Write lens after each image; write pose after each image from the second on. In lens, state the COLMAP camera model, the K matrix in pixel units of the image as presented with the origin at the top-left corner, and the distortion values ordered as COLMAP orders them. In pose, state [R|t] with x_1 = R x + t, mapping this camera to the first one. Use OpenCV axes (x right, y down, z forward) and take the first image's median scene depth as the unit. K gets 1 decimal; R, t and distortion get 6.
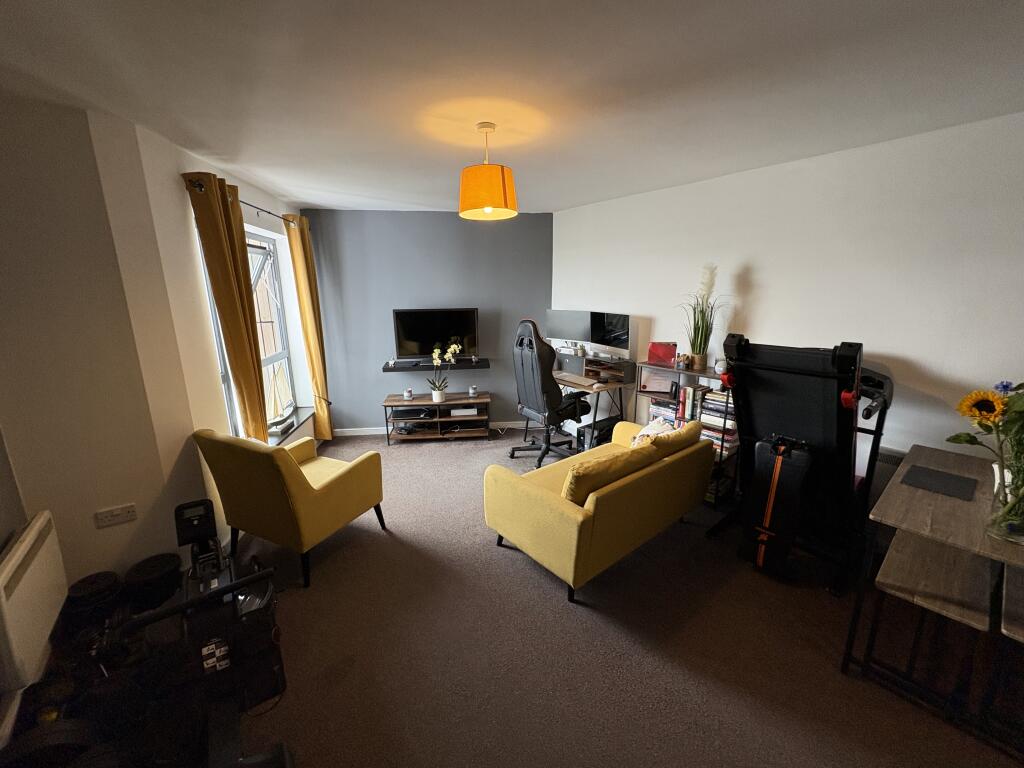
lens RADIAL K [[407.4, 0, 509.9], [0, 407.4, 382.7], [0, 0, 1]] dist [0.002228, 0.000159]
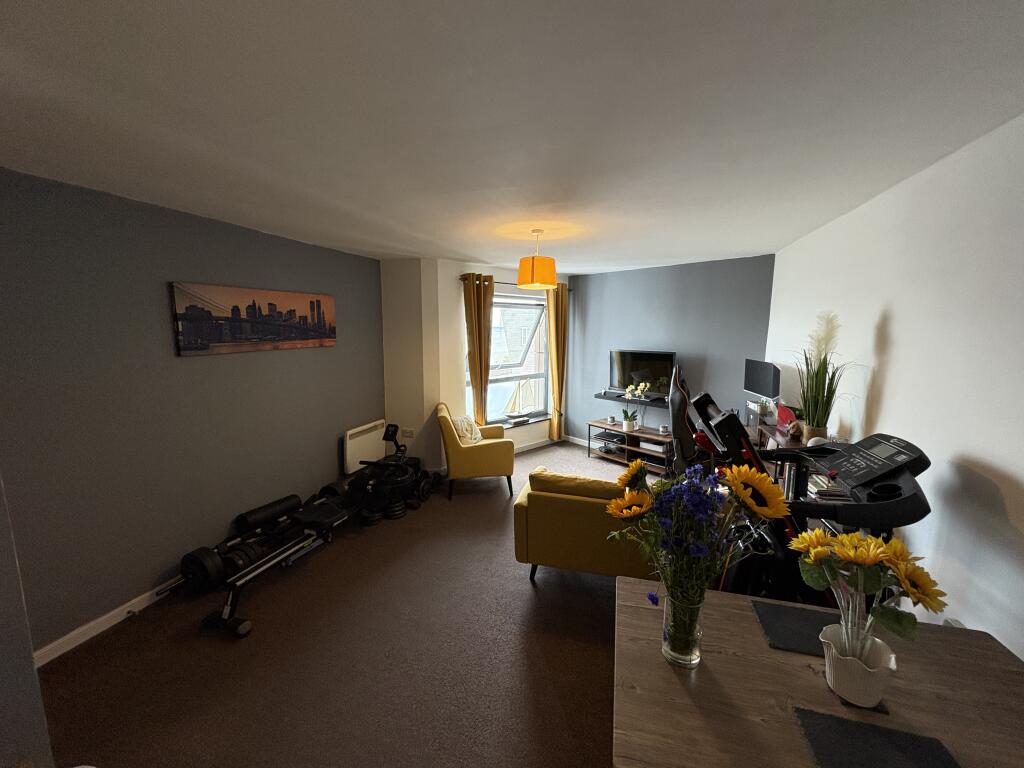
lens RADIAL K [[407.4, 0, 511.2], [0, 407.4, 382.9], [0, 0, 1]] dist [0.002228, 0.000159]
pose [[0.580459, 0.122777, -0.804980, 0.536907], [-0.193367, 0.981073, 0.010201, -0.033805], [0.790997, 0.149736, 0.593214, 0.051266]]
